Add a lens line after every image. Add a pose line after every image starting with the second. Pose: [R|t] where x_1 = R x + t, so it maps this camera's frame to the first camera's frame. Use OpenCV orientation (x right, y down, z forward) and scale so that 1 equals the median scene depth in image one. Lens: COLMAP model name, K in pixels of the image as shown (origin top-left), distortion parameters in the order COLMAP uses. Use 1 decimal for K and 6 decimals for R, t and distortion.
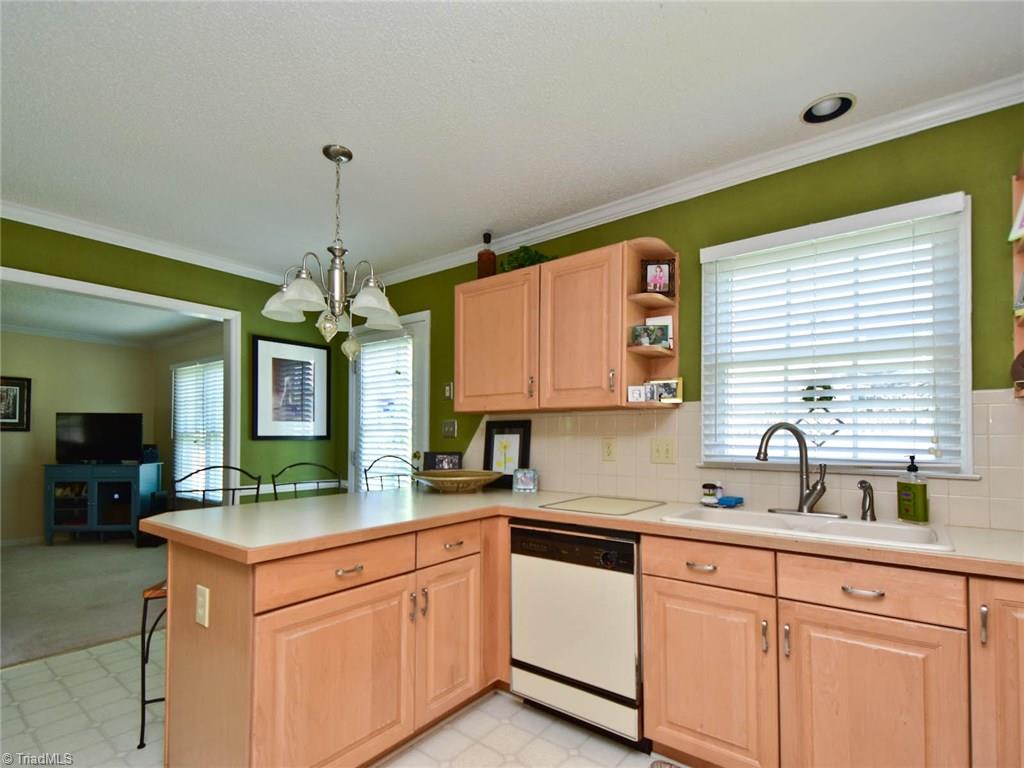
lens RADIAL K [[494.7, 0, 512.6], [0, 494.7, 423.3], [0, 0, 1]] dist [0.014309, 0.000177]
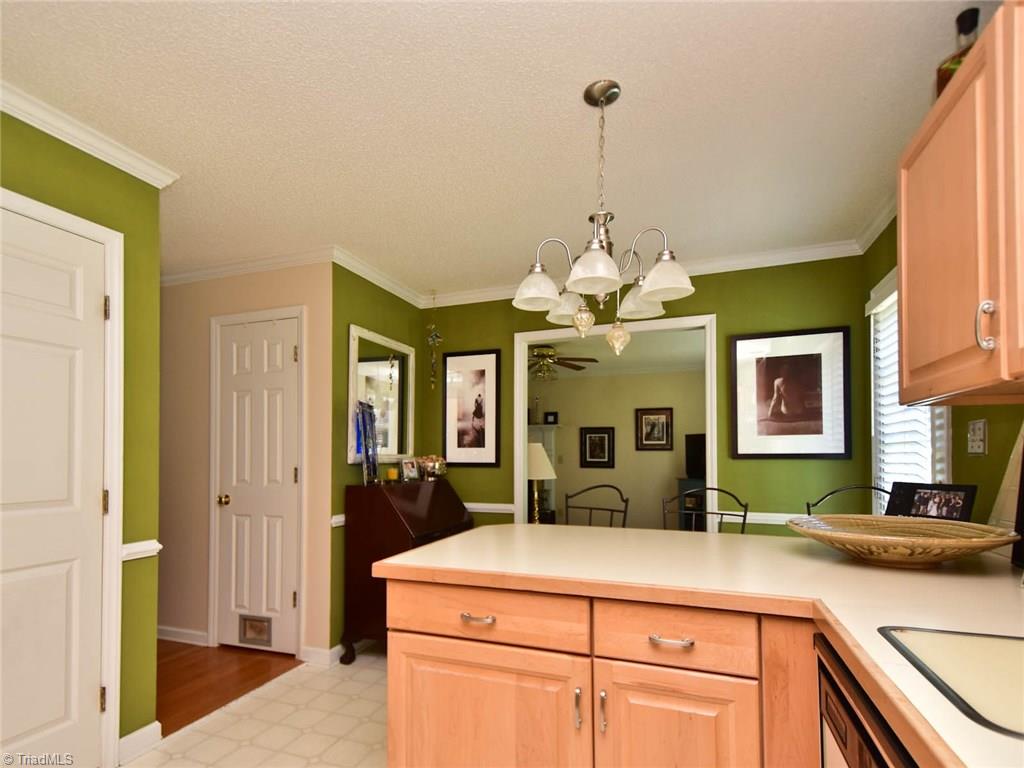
lens RADIAL K [[523.1, 0, 507.0], [0, 523.1, 444.6], [0, 0, 1]] dist [0.004947, 0.000924]
pose [[0.279166, -0.021558, -0.960001, 0.390362], [0.029206, 0.999476, -0.013952, 0.017219], [0.959799, -0.024143, 0.279650, 0.612928]]
